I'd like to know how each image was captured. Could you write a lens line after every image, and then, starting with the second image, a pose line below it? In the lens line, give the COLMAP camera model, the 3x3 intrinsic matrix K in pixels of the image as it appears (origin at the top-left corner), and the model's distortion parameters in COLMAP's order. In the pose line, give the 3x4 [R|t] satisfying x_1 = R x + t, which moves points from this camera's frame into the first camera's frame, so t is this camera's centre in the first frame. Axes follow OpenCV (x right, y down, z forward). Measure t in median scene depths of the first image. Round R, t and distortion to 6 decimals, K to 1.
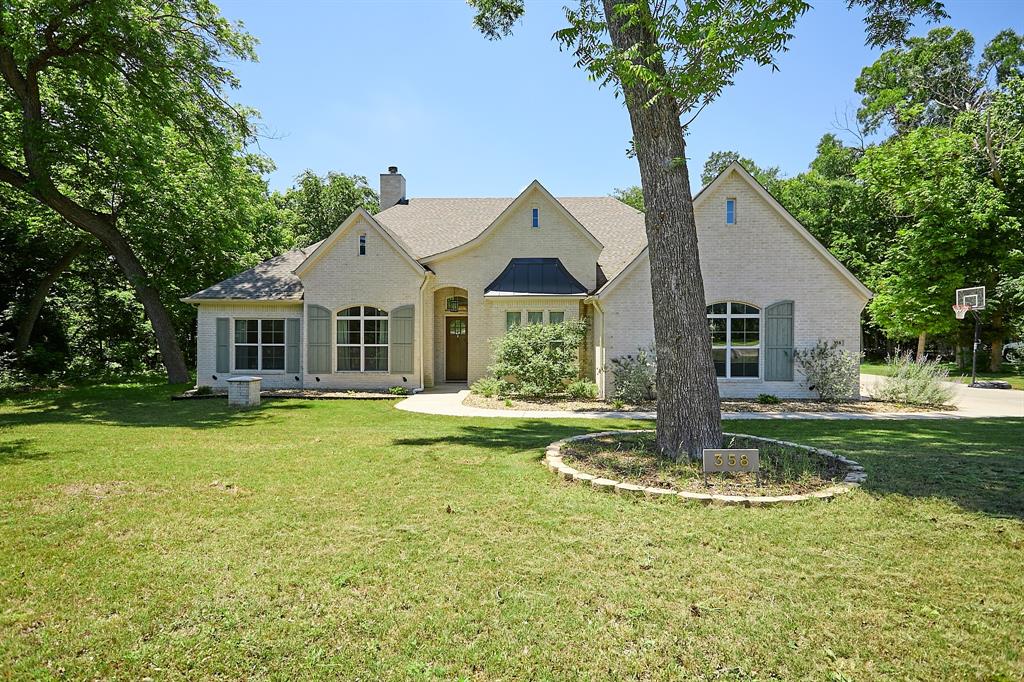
lens RADIAL K [[540.5, 0, 512.0], [0, 540.5, 341.0], [0, 0, 1]] dist [0.011508, -0.000005]
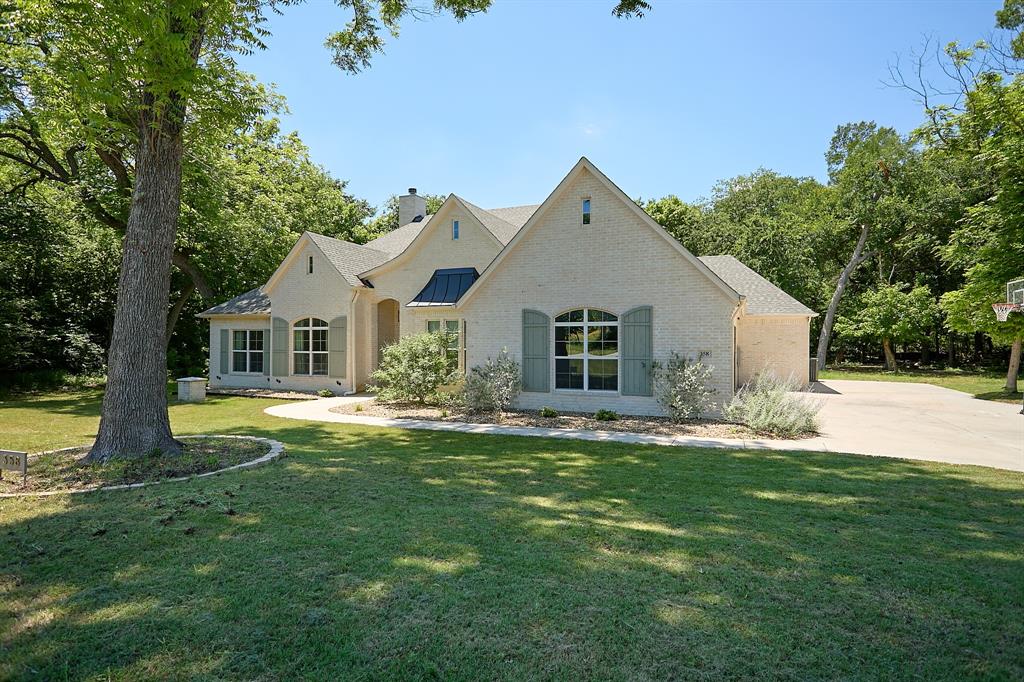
lens RADIAL K [[540.5, 0, 512.0], [0, 540.5, 341.0], [0, 0, 1]] dist [0.011508, -0.000005]
pose [[0.936994, -0.000222, -0.349344, 0.523923], [-0.002722, 0.999965, -0.007937, -0.007915], [0.349334, 0.008387, 0.936961, 0.073731]]
